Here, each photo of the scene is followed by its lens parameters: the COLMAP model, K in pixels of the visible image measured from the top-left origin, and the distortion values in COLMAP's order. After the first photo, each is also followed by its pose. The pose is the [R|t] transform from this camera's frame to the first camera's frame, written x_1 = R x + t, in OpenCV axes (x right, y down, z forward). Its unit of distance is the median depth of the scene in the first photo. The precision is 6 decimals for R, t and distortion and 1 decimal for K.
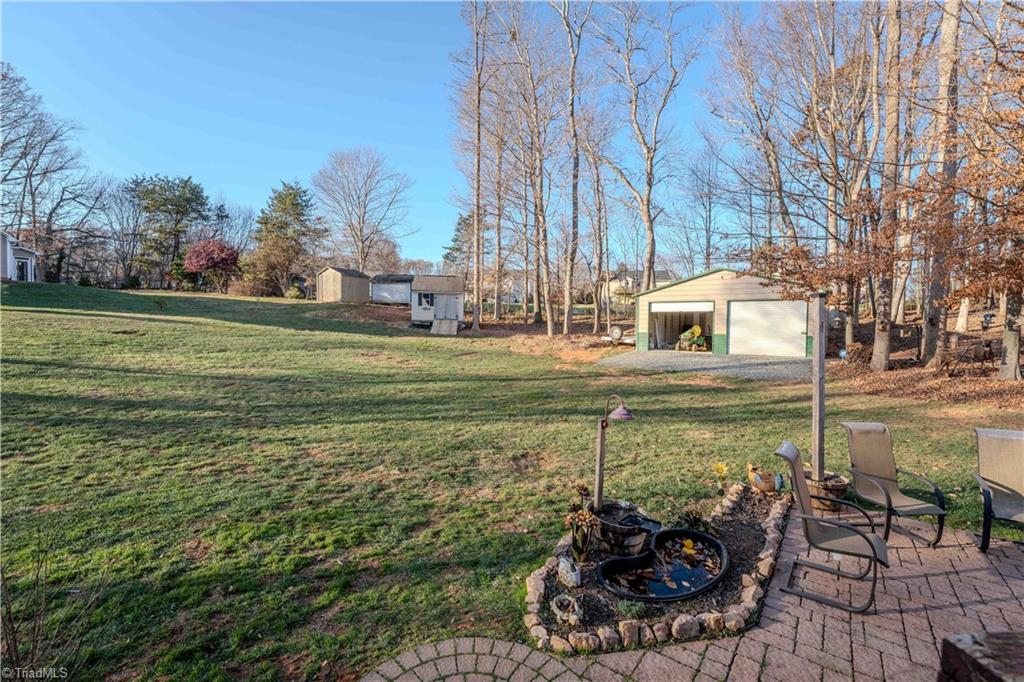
lens RADIAL K [[419.5, 0, 511.4], [0, 419.5, 339.7], [0, 0, 1]] dist [-0.033790, 0.005195]
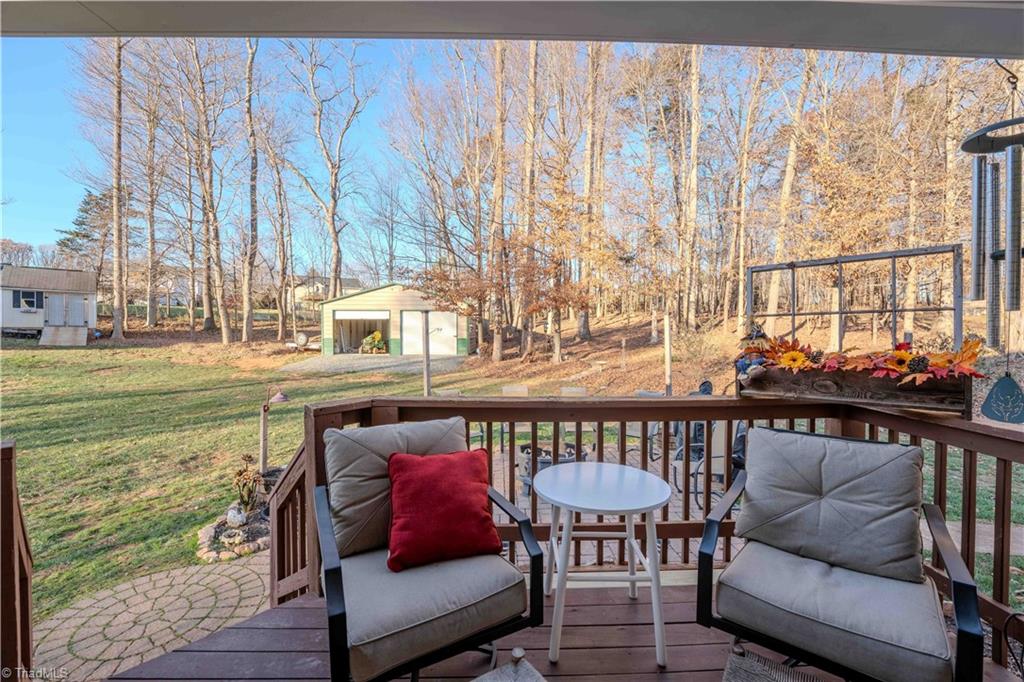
lens RADIAL K [[419.5, 0, 511.4], [0, 419.5, 339.7], [0, 0, 1]] dist [-0.033790, 0.005195]
pose [[0.770531, -0.021257, 0.637047, -0.002024], [0.029489, 0.999562, -0.002315, 0.002788], [-0.636720, 0.020569, 0.770821, -0.111730]]
